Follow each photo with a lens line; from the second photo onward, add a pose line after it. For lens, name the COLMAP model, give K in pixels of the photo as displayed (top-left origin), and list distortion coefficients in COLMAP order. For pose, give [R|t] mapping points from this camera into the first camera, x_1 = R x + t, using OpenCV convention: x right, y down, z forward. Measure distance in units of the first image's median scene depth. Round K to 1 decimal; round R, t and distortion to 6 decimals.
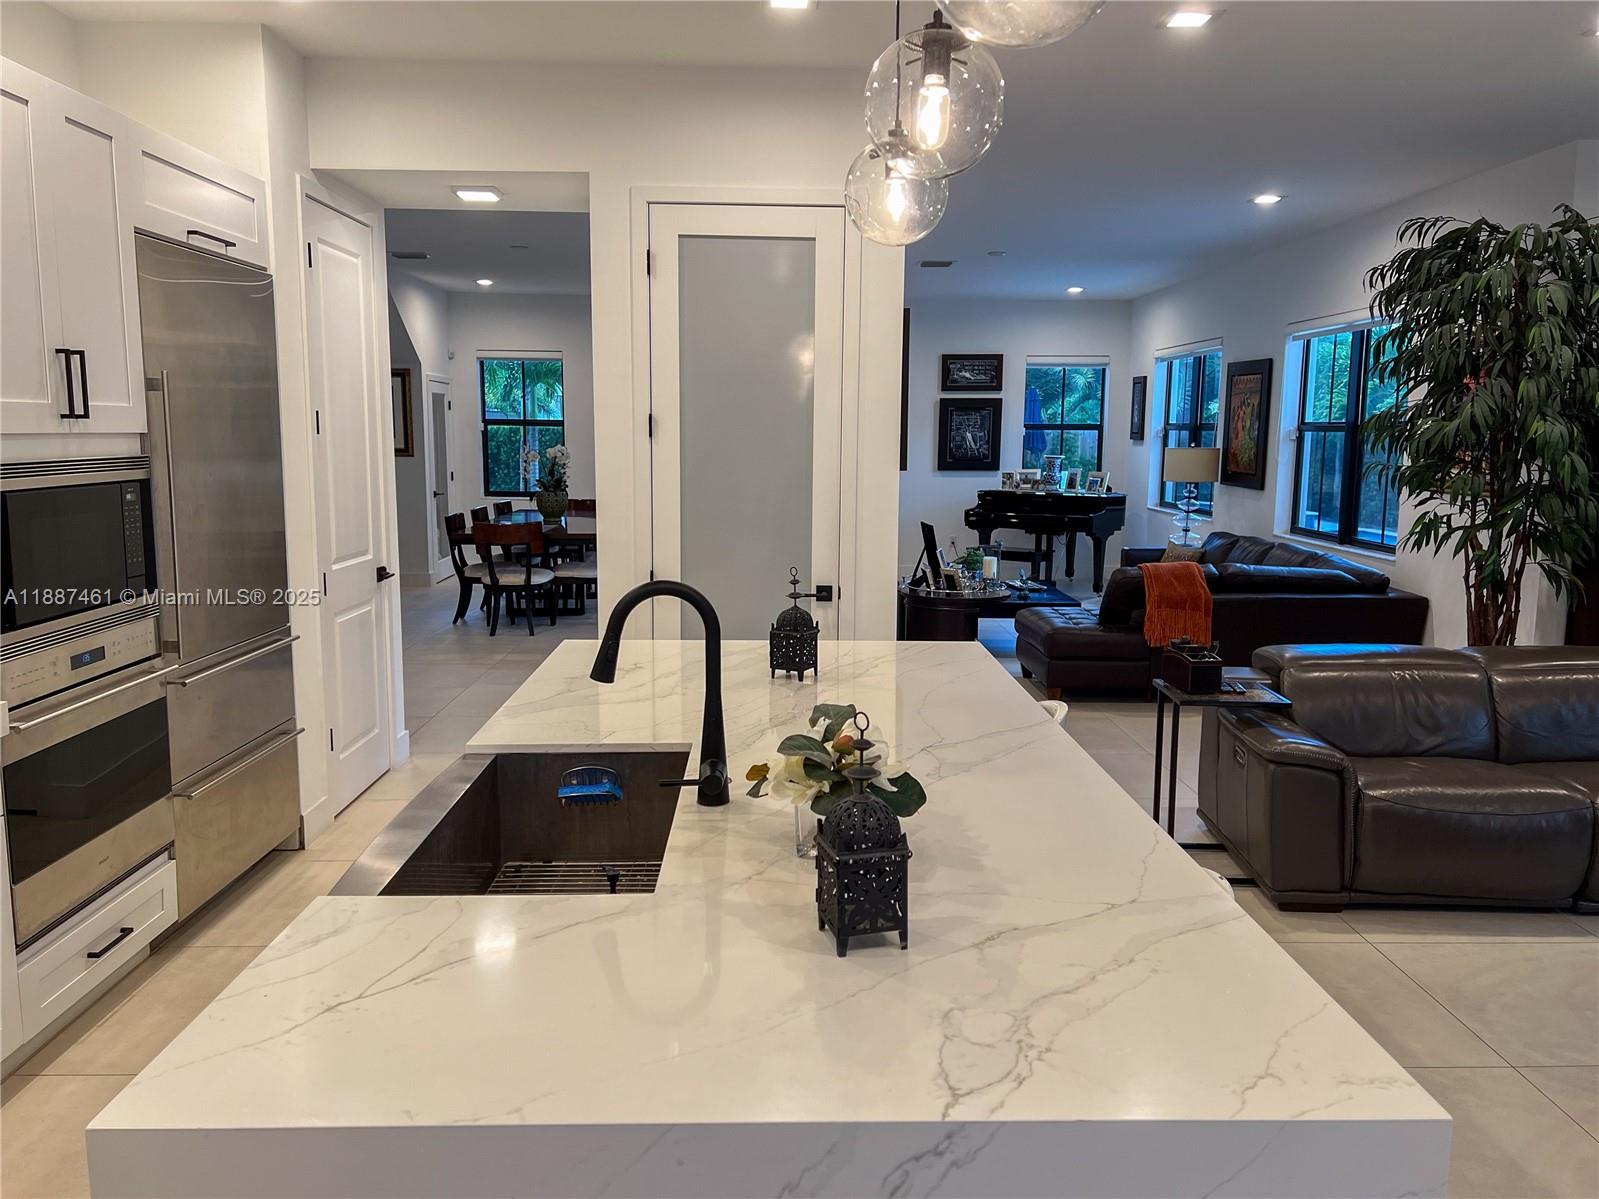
lens RADIAL K [[1193.4, 0, 799.5], [0, 1193.4, 599.5], [0, 0, 1]] dist [0.096350, -0.261831]
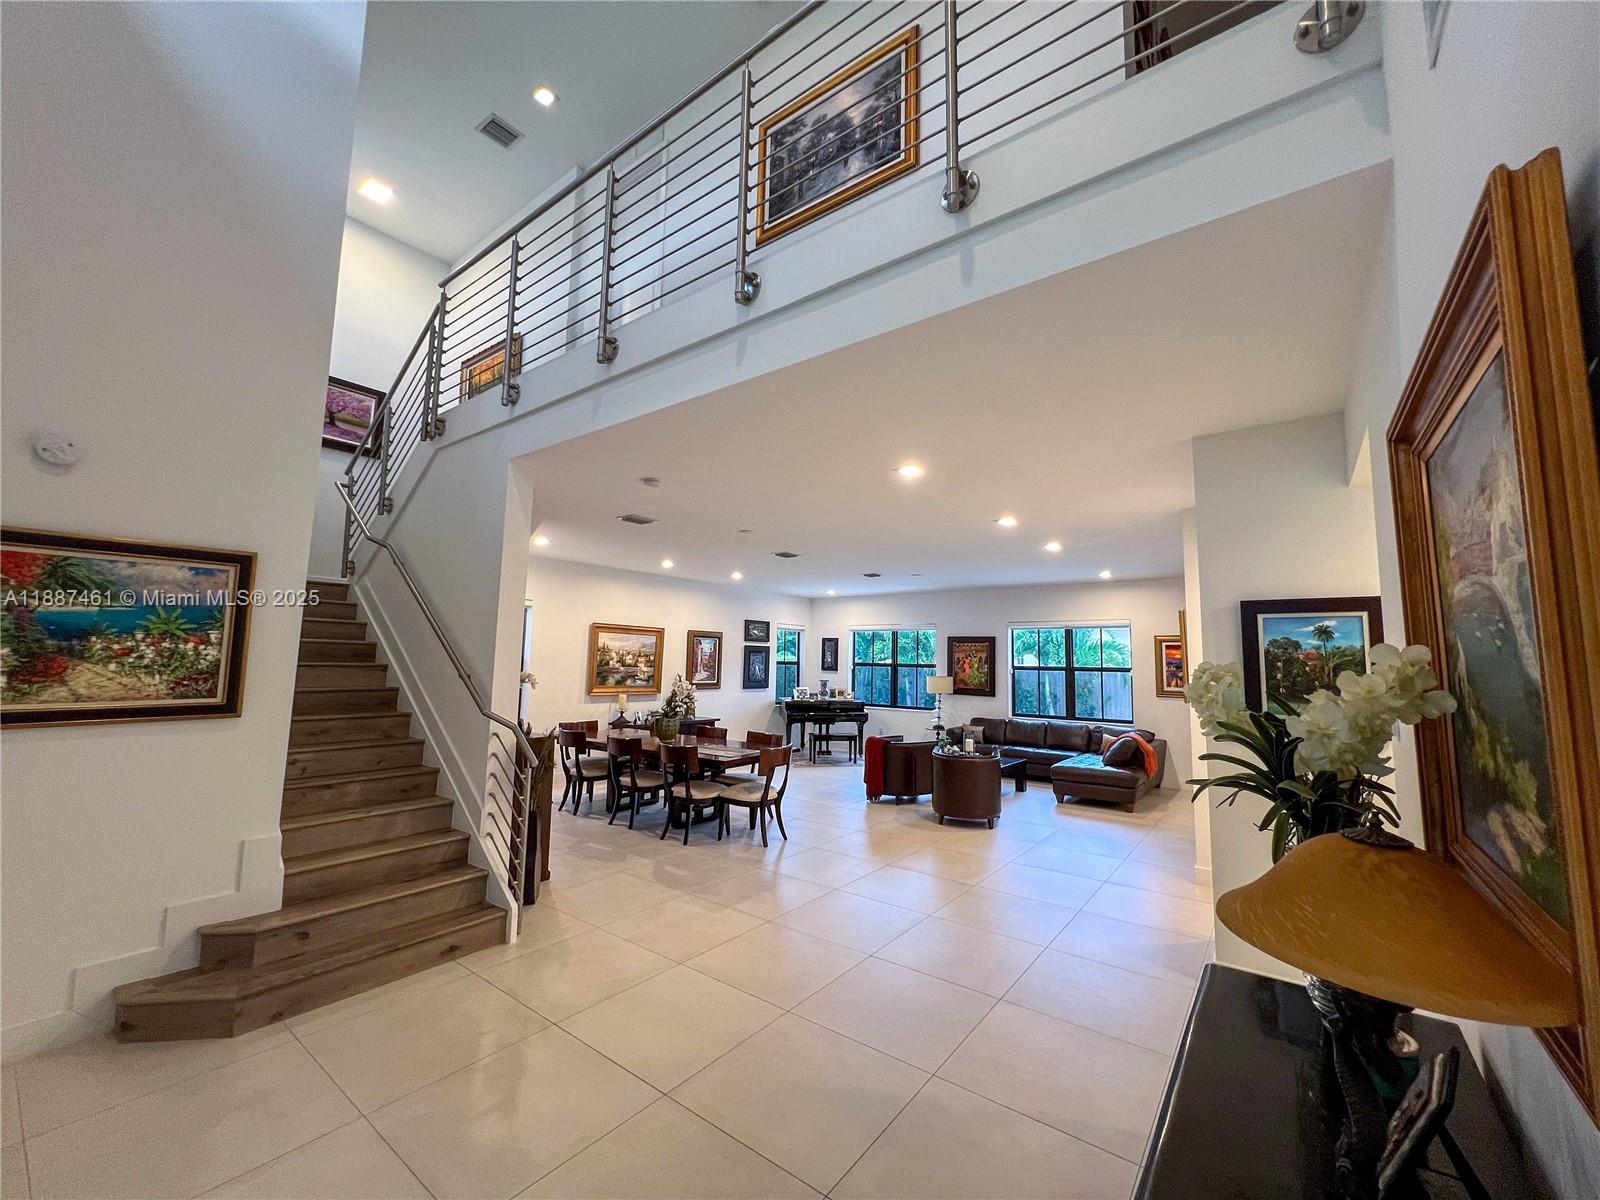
lens RADIAL K [[639.7, 0, 800.0], [0, 639.7, 600.0], [0, 0, 1]] dist [0.001747, 0.000265]
pose [[0.625928, 0.084418, 0.775298, -0.537844], [0.093686, 0.978786, -0.182211, -0.062256], [-0.774233, 0.186686, 0.604741, 0.403762]]
